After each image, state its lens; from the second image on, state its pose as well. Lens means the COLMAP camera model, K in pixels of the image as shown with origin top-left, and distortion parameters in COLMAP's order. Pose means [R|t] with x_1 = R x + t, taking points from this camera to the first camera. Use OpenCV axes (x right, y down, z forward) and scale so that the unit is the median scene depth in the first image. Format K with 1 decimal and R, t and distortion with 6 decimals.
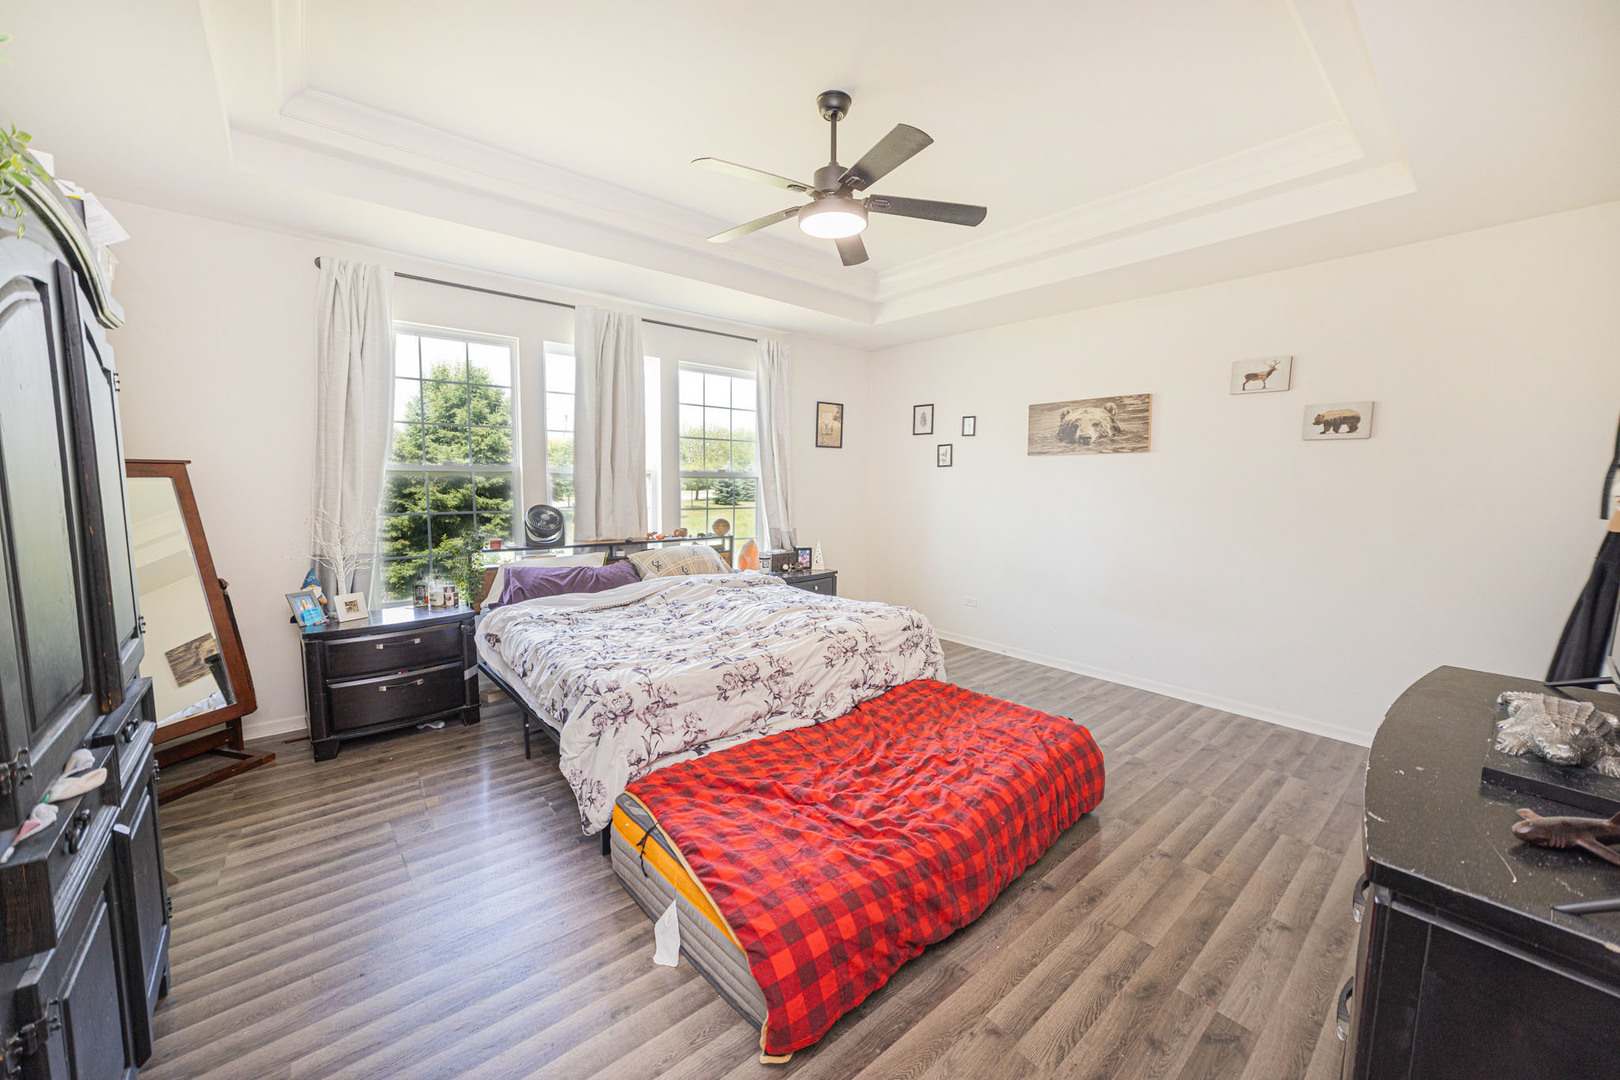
lens RADIAL K [[611.0, 0, 808.9], [0, 611.0, 538.3], [0, 0, 1]] dist [-0.030078, 0.011438]
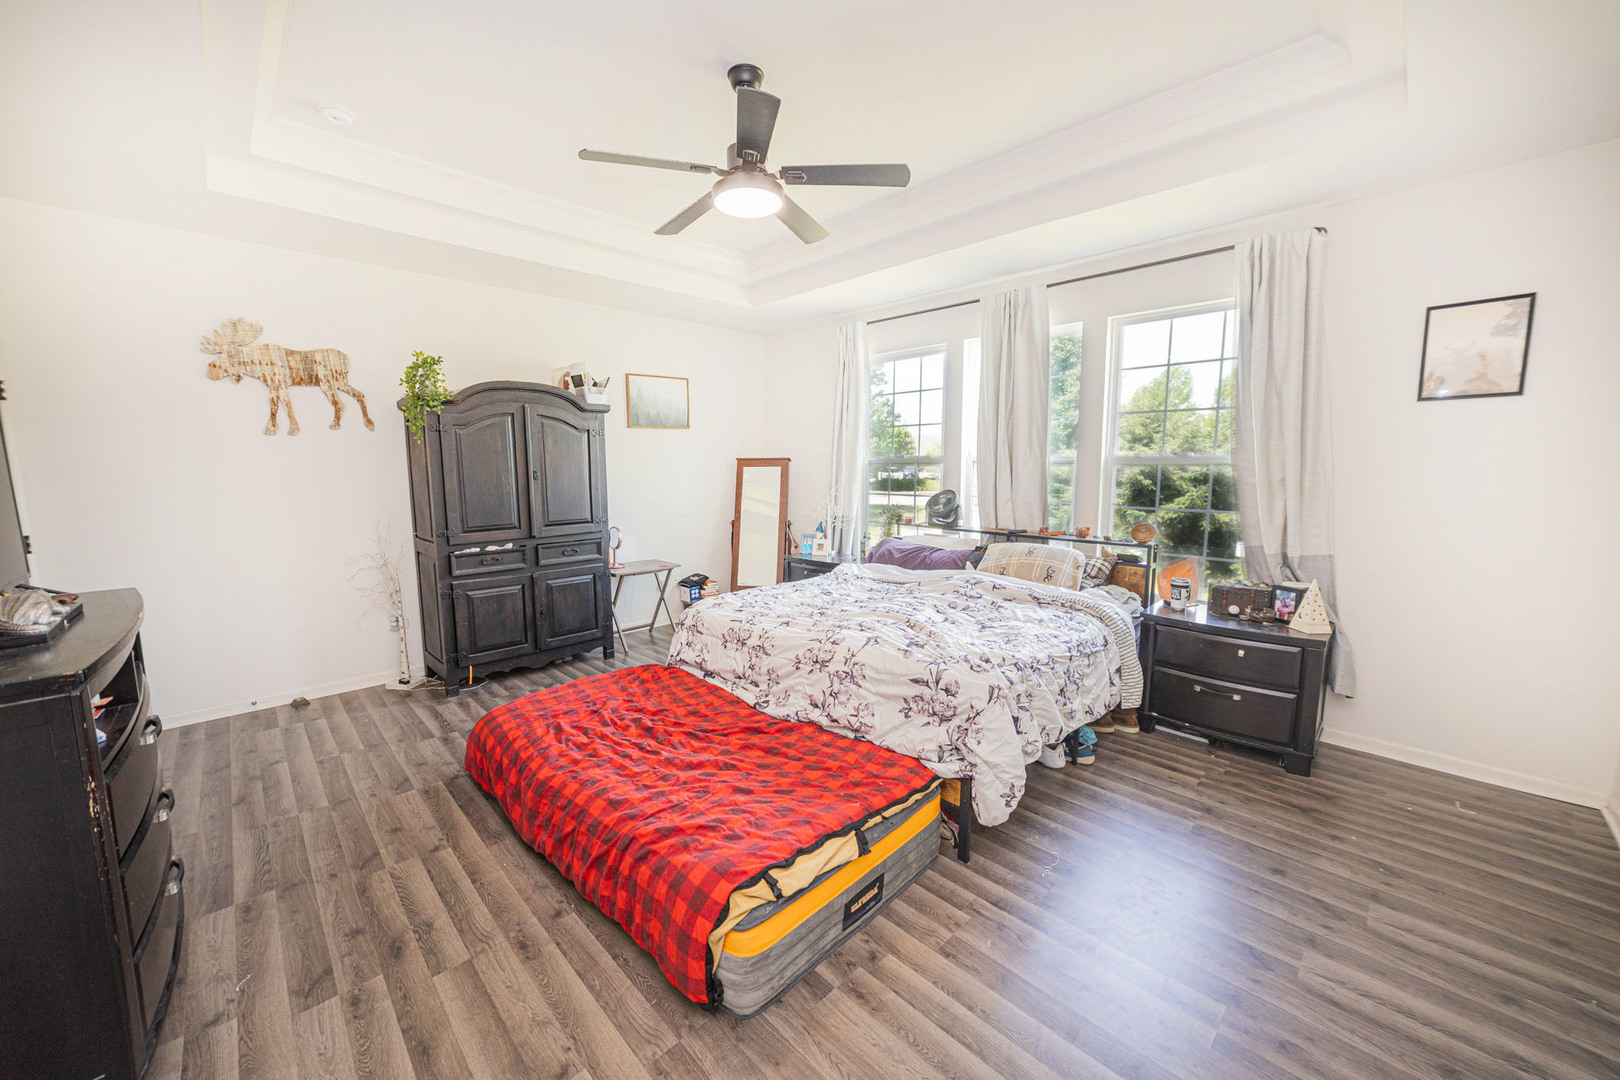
lens RADIAL K [[611.0, 0, 808.9], [0, 611.0, 538.3], [0, 0, 1]] dist [-0.030078, 0.011438]
pose [[0.066472, 0.108466, -0.991875, 1.093157], [-0.093950, 0.990338, 0.102002, -0.093602], [0.993355, 0.086406, 0.076020, 1.091532]]
